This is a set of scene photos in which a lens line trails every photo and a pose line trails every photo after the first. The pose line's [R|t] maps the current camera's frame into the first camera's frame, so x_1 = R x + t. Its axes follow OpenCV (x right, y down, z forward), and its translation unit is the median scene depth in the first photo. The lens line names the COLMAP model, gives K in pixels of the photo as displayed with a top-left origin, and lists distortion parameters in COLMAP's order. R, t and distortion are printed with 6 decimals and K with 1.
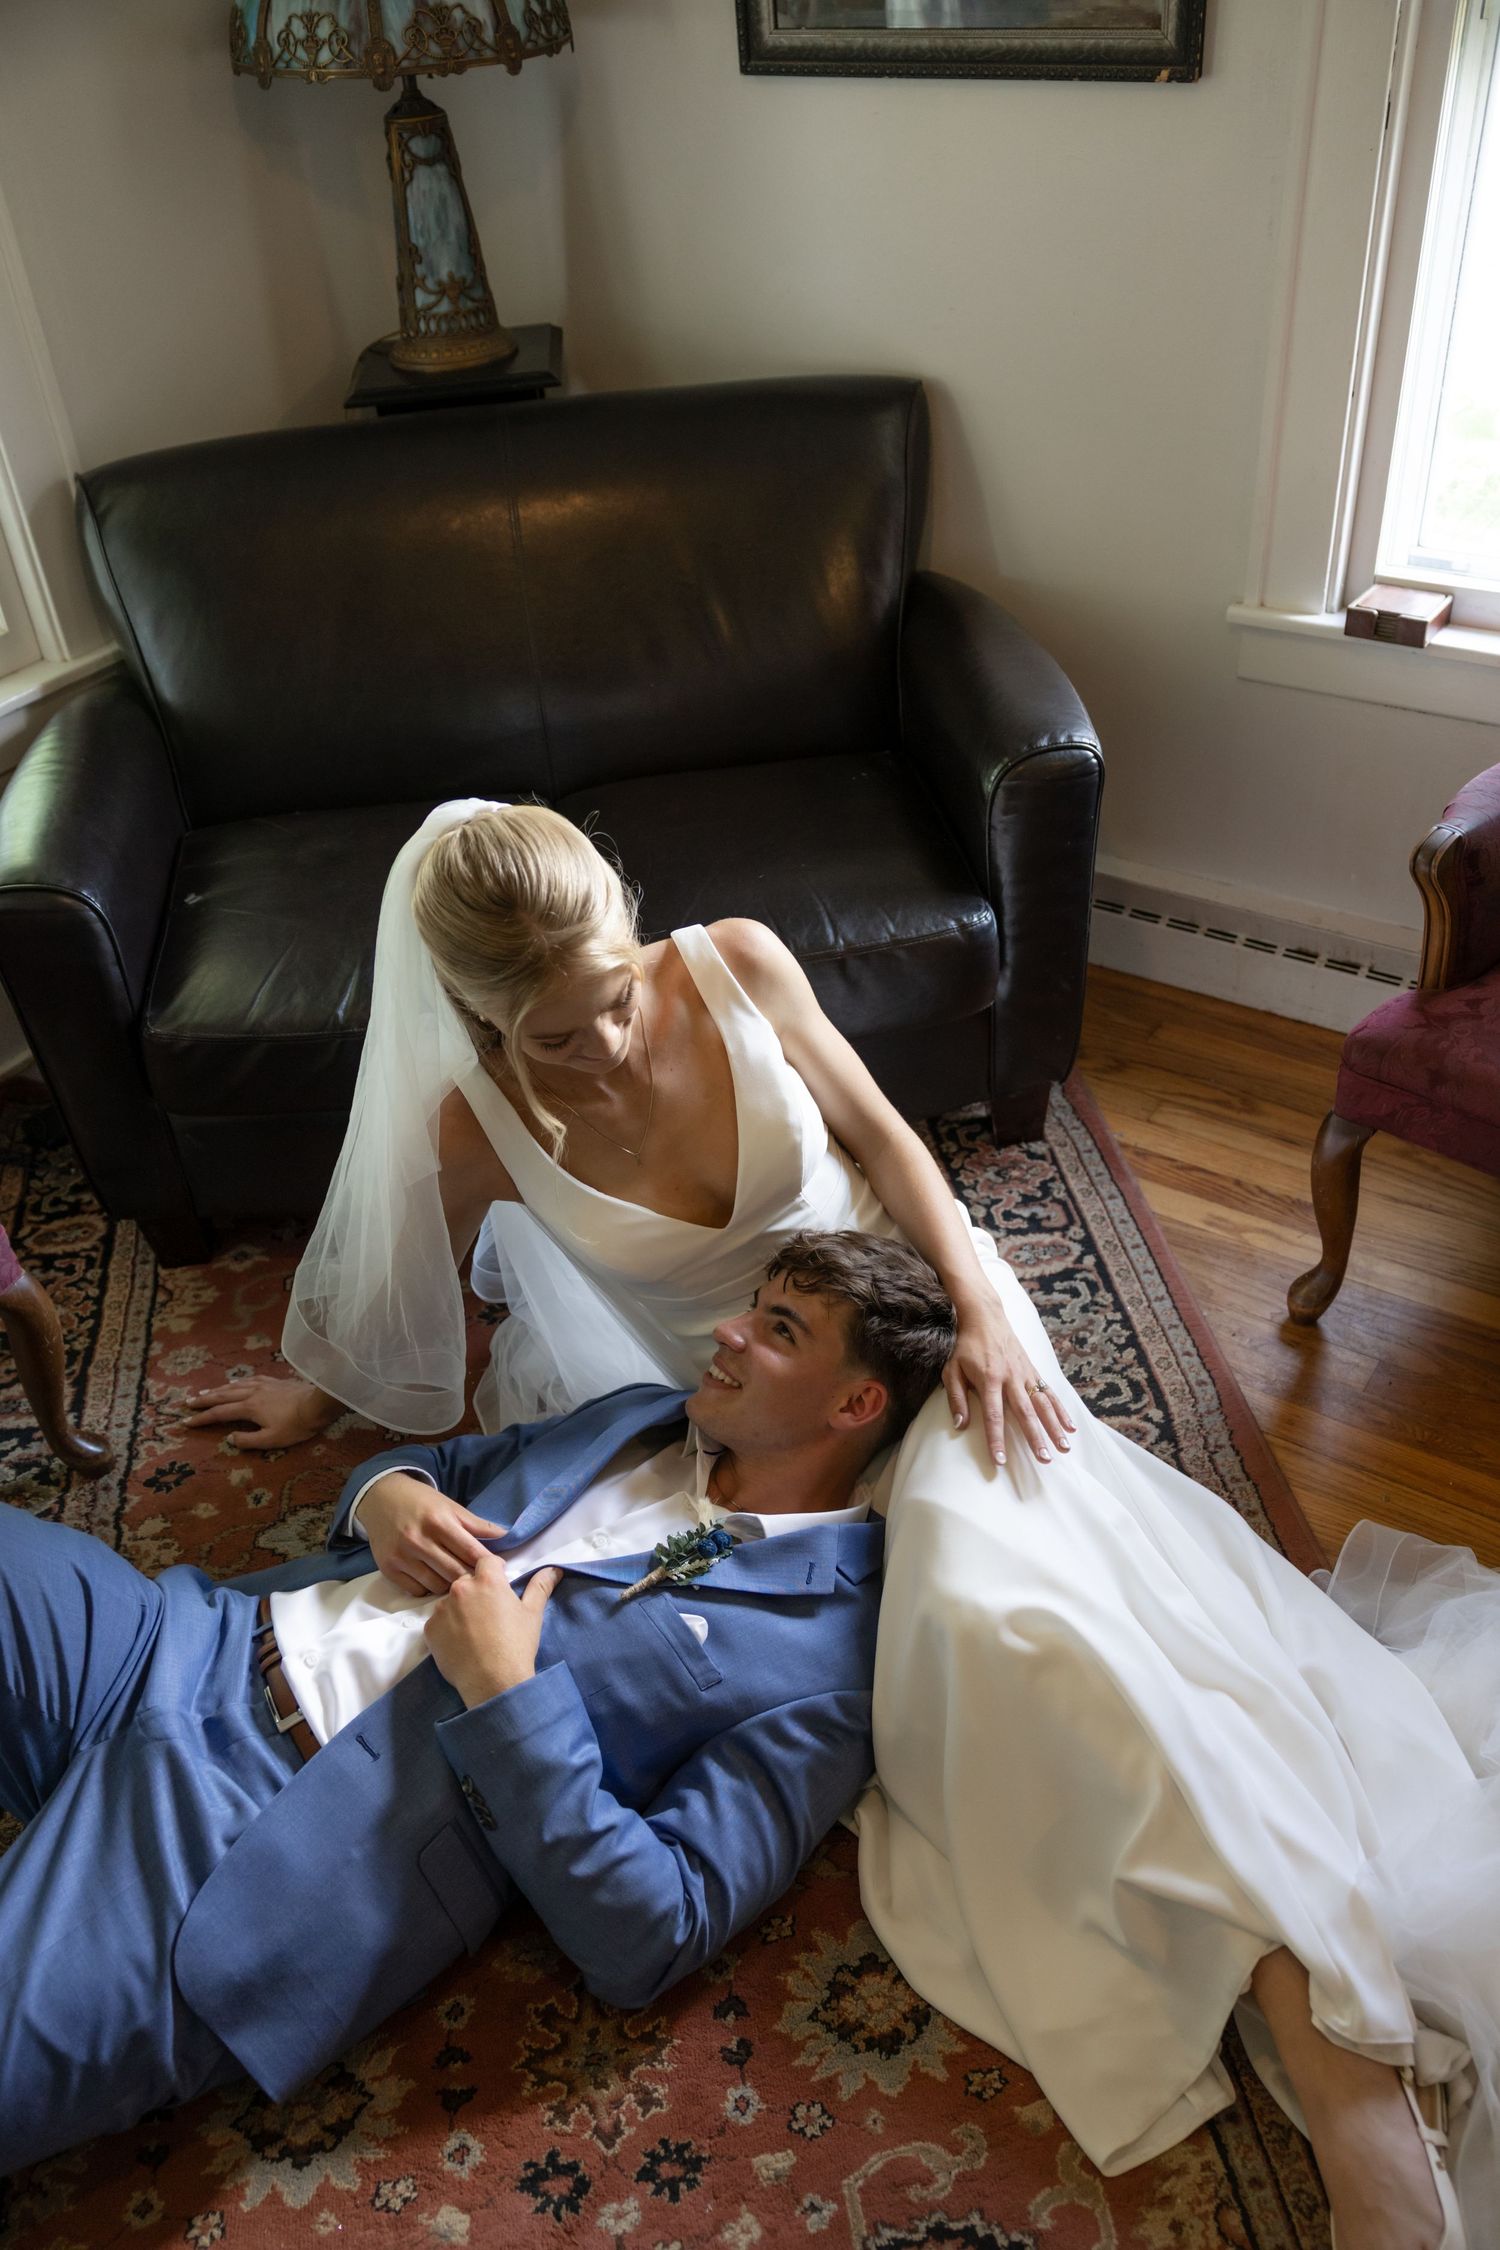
lens RADIAL K [[1864.2, 0, 750.0], [0, 1864.2, 1125.0], [0, 0, 1]] dist [-0.025527, 0.021843]
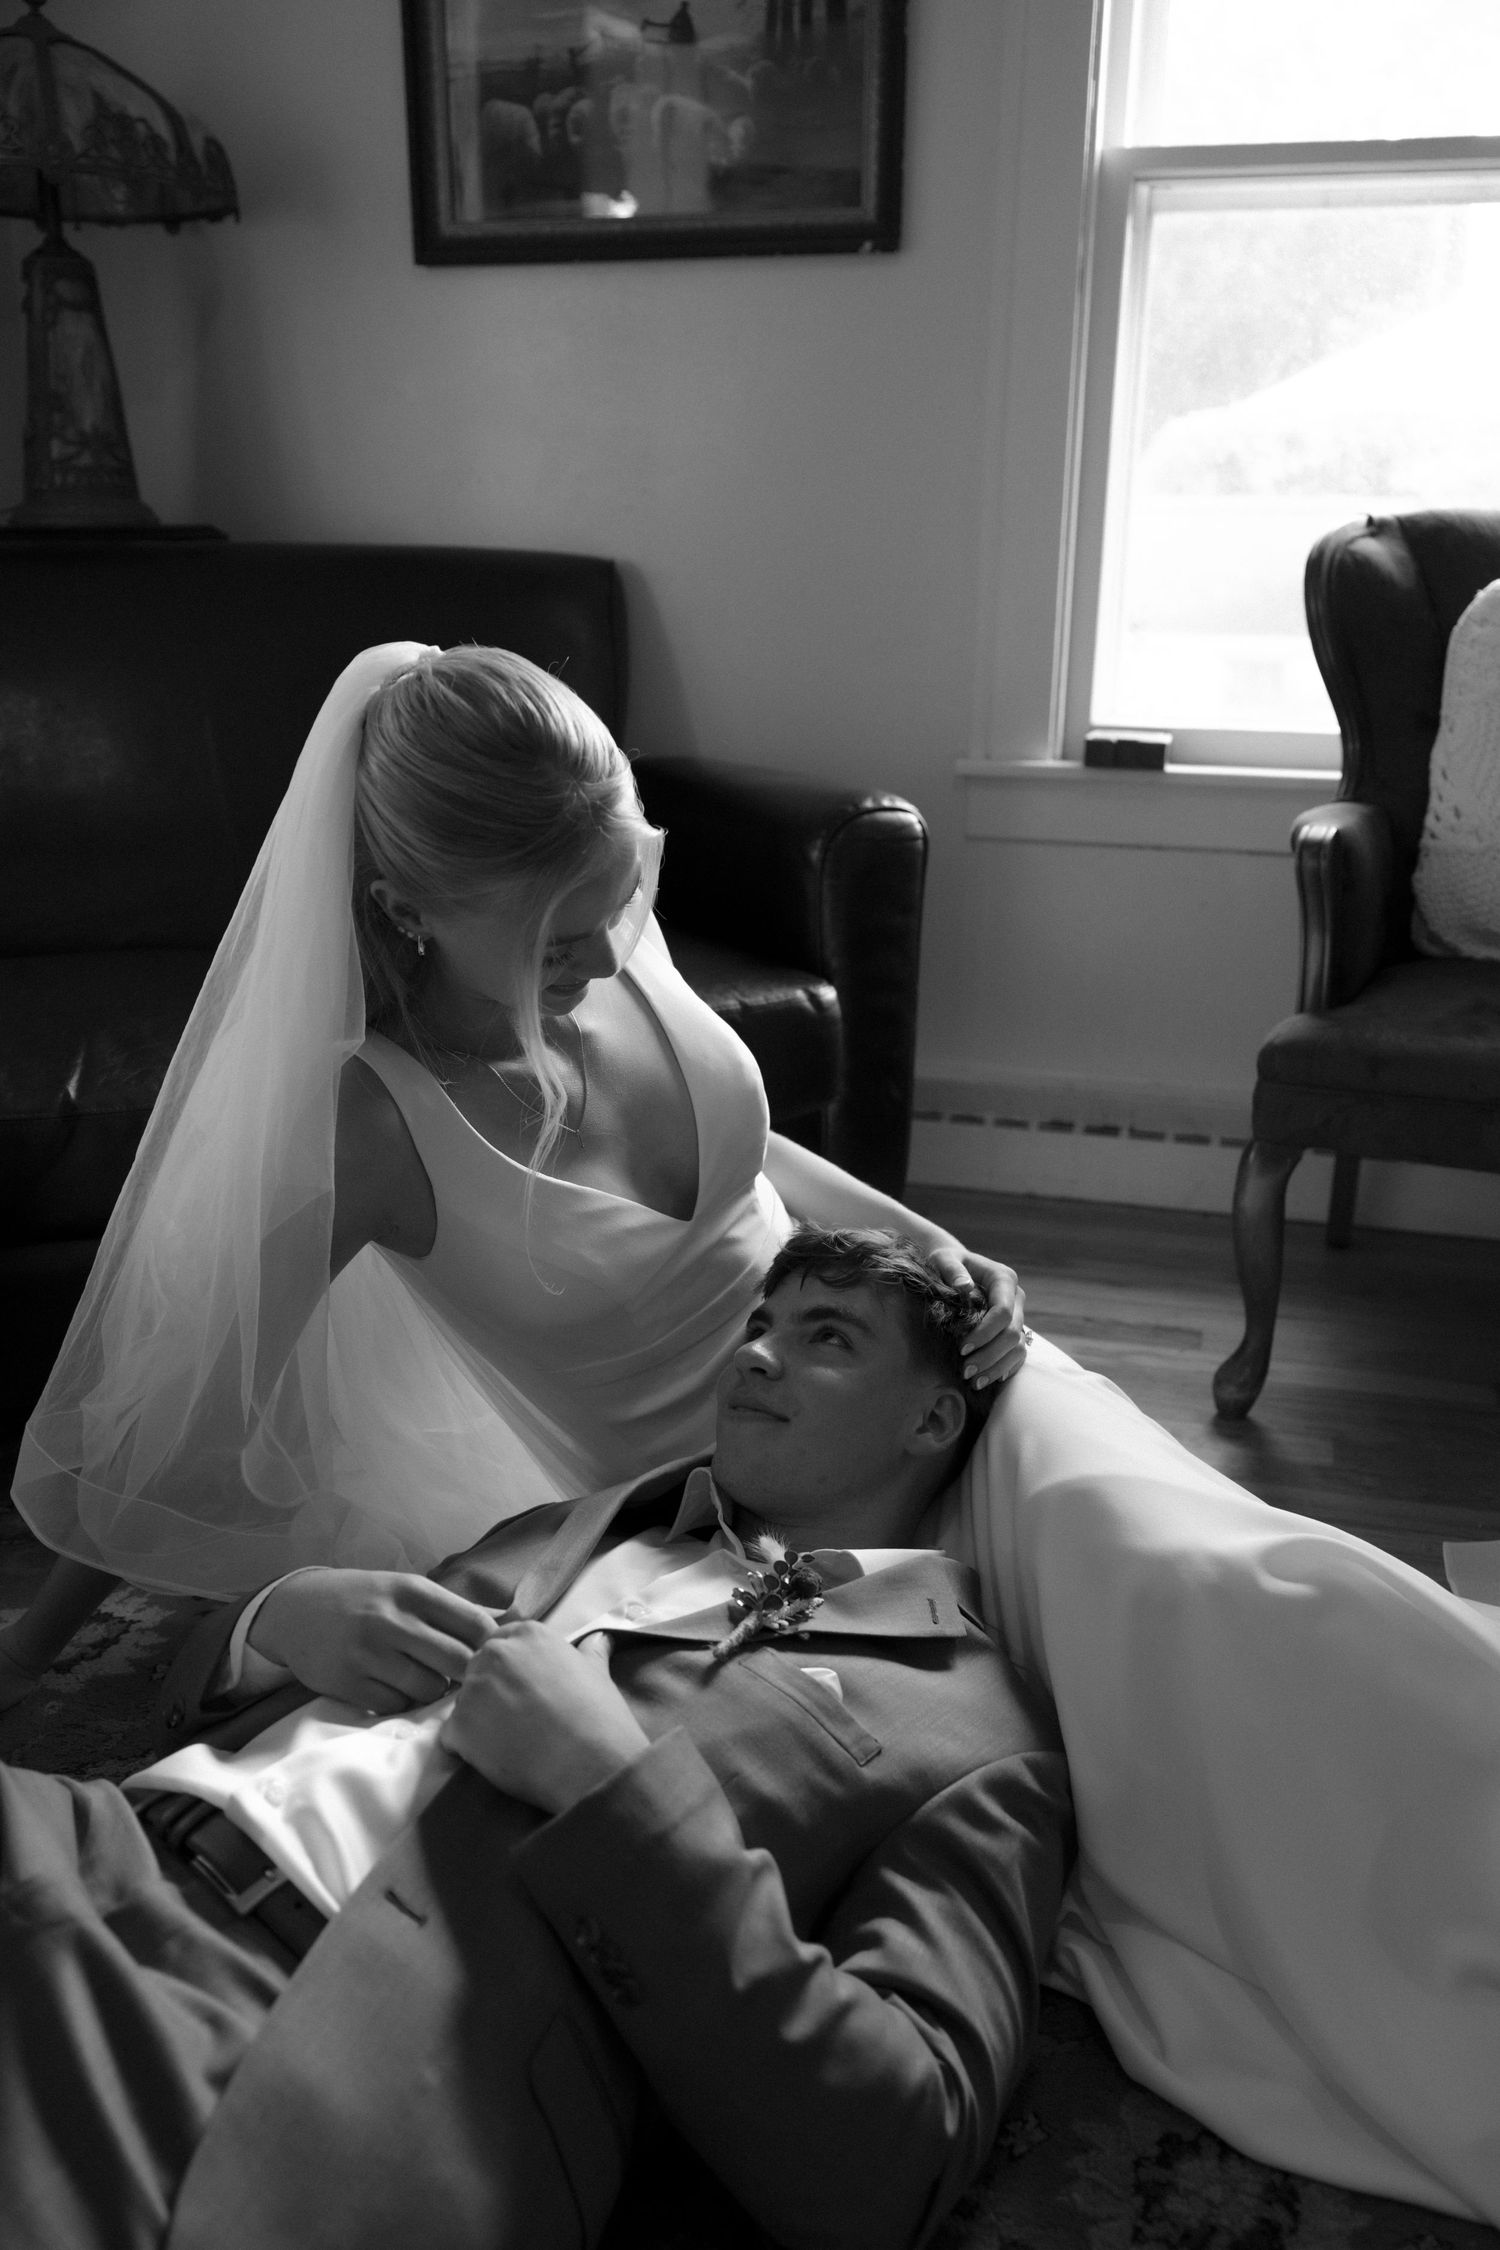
lens RADIAL K [[1864.2, 0, 750.0], [0, 1864.2, 1125.0], [0, 0, 1]] dist [-0.025527, 0.021843]
pose [[0.938213, -0.030744, 0.344689, -0.274650], [0.142449, 0.942057, -0.303706, 0.269595], [-0.315380, 0.334041, 0.888230, 0.318158]]
